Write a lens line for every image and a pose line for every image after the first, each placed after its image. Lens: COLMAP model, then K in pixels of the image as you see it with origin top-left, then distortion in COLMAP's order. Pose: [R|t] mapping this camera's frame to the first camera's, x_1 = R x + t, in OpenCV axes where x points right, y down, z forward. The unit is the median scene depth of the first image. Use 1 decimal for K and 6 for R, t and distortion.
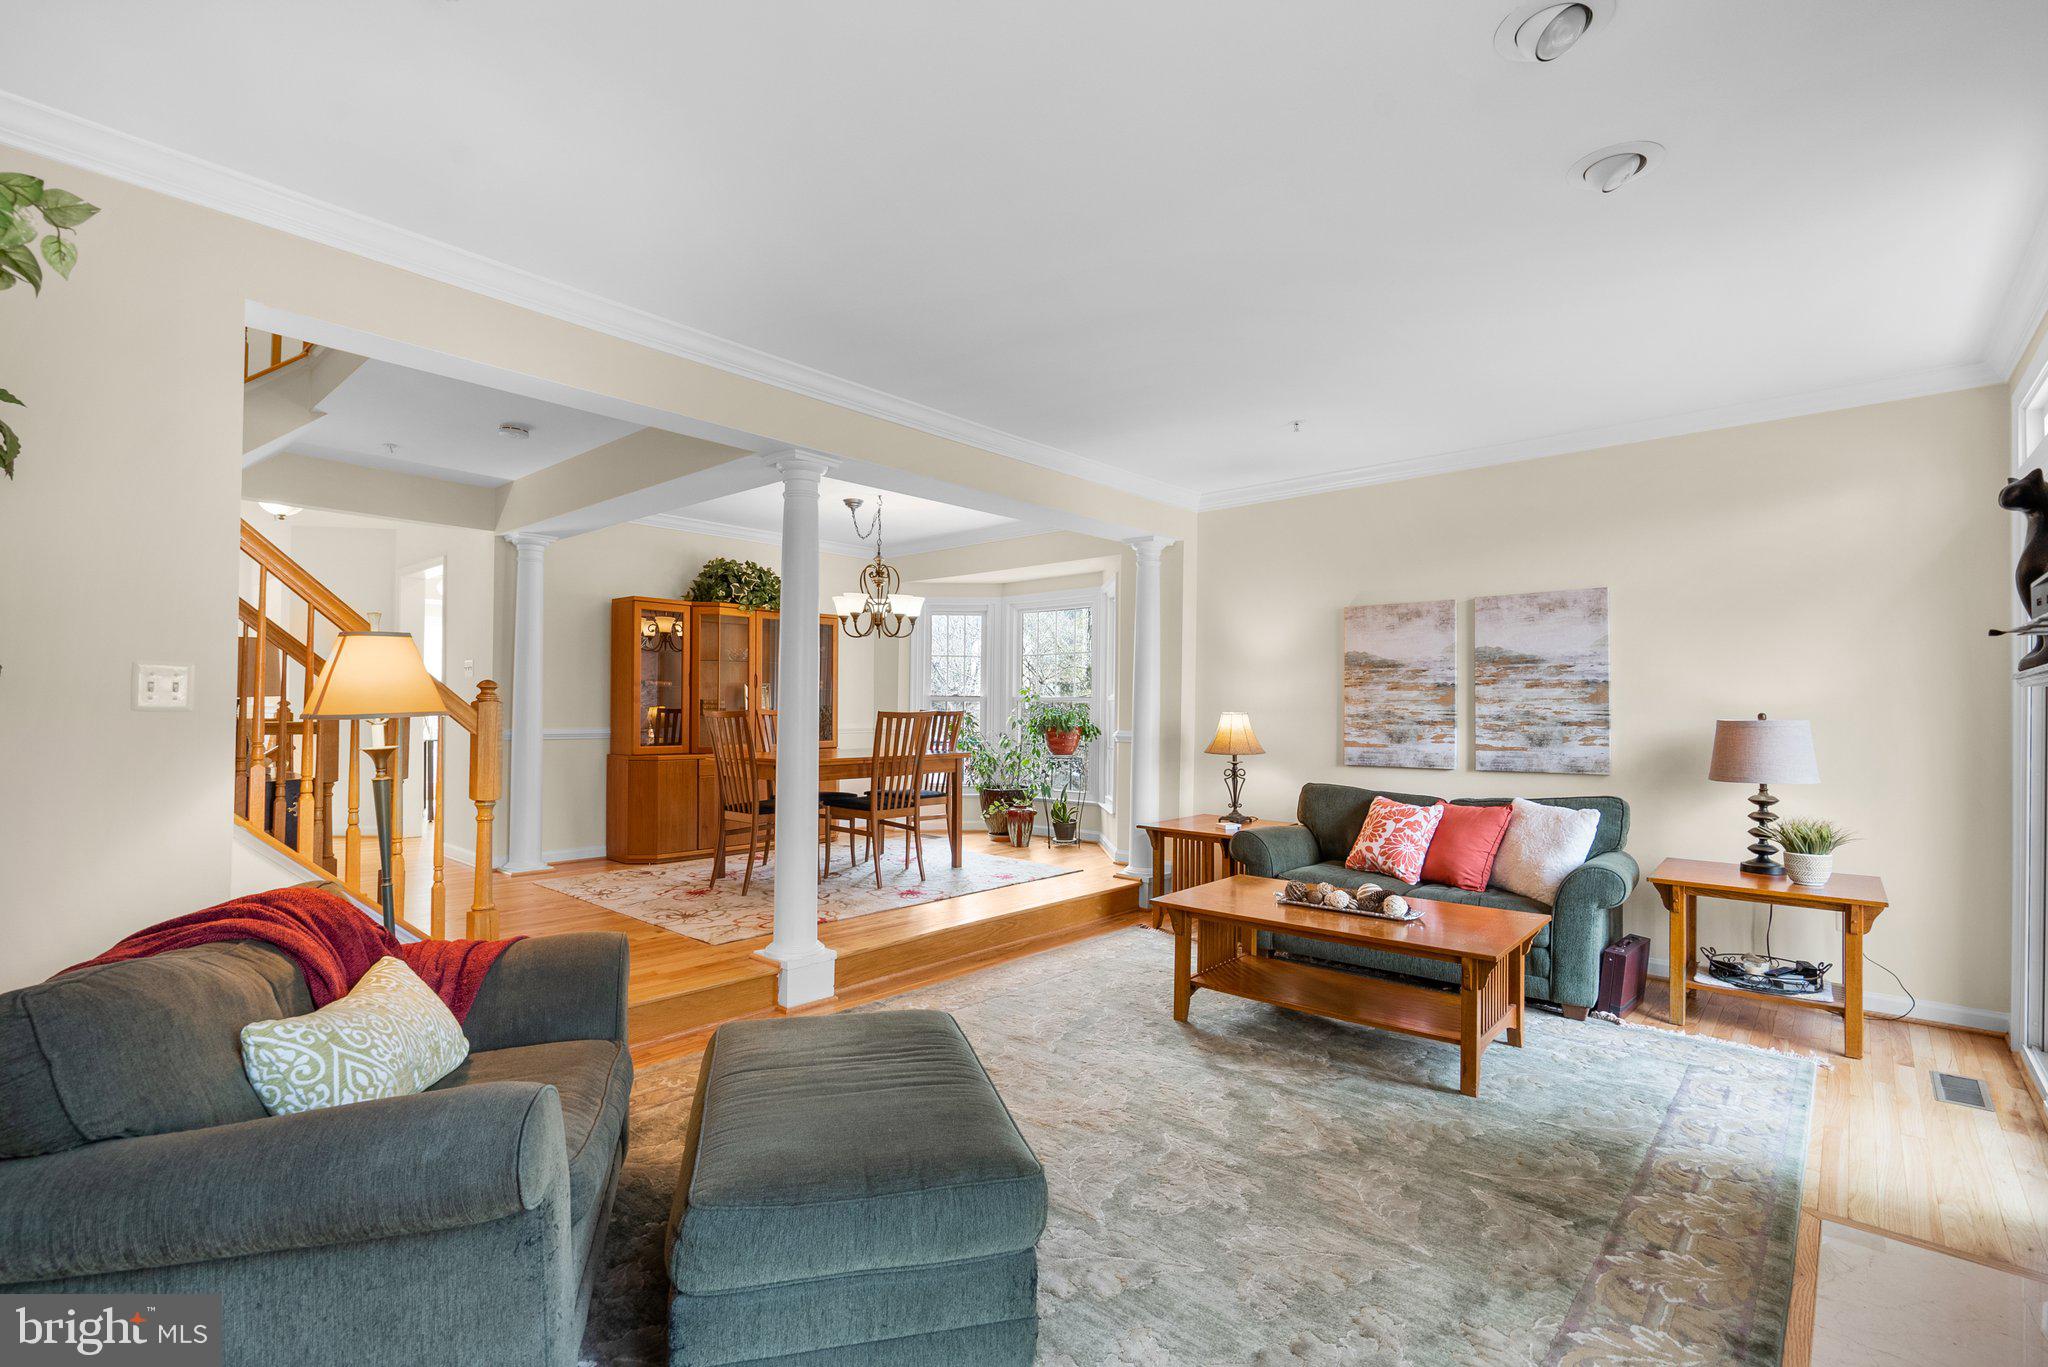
lens RADIAL K [[919.5, 0, 1014.4], [0, 919.5, 684.1], [0, 0, 1]] dist [0.001223, 0.000467]
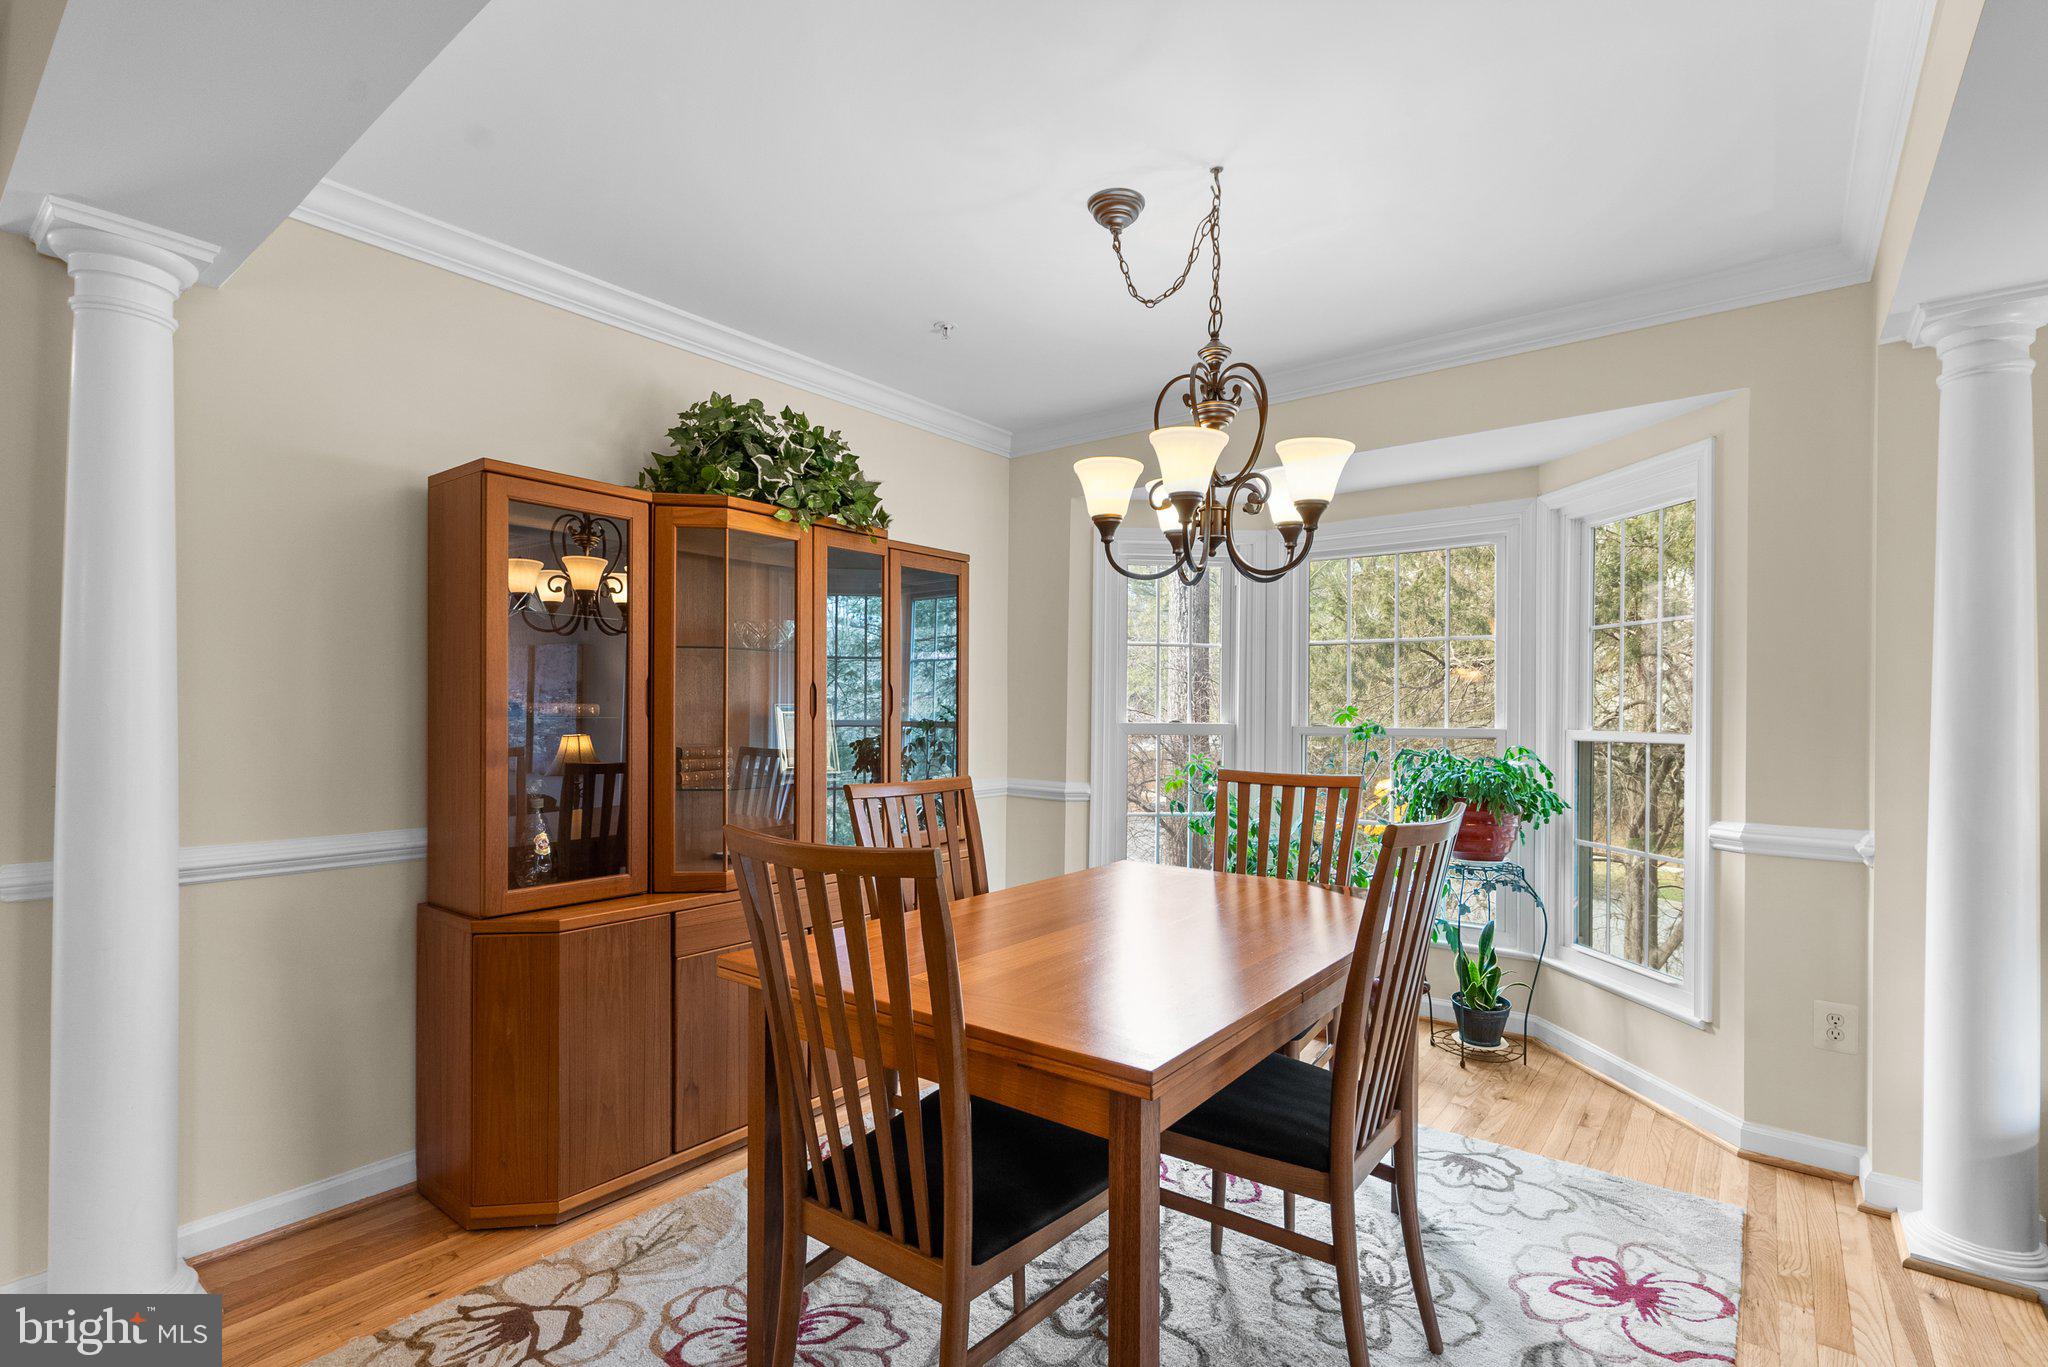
lens RADIAL K [[919.5, 0, 1038.3], [0, 919.5, 701.3], [0, 0, 1]] dist [0.001223, 0.000467]
pose [[0.996572, -0.004371, 0.082609, -0.220687], [0.003761, 0.999965, 0.007535, -0.005414], [-0.082639, -0.007198, 0.996554, 0.599462]]
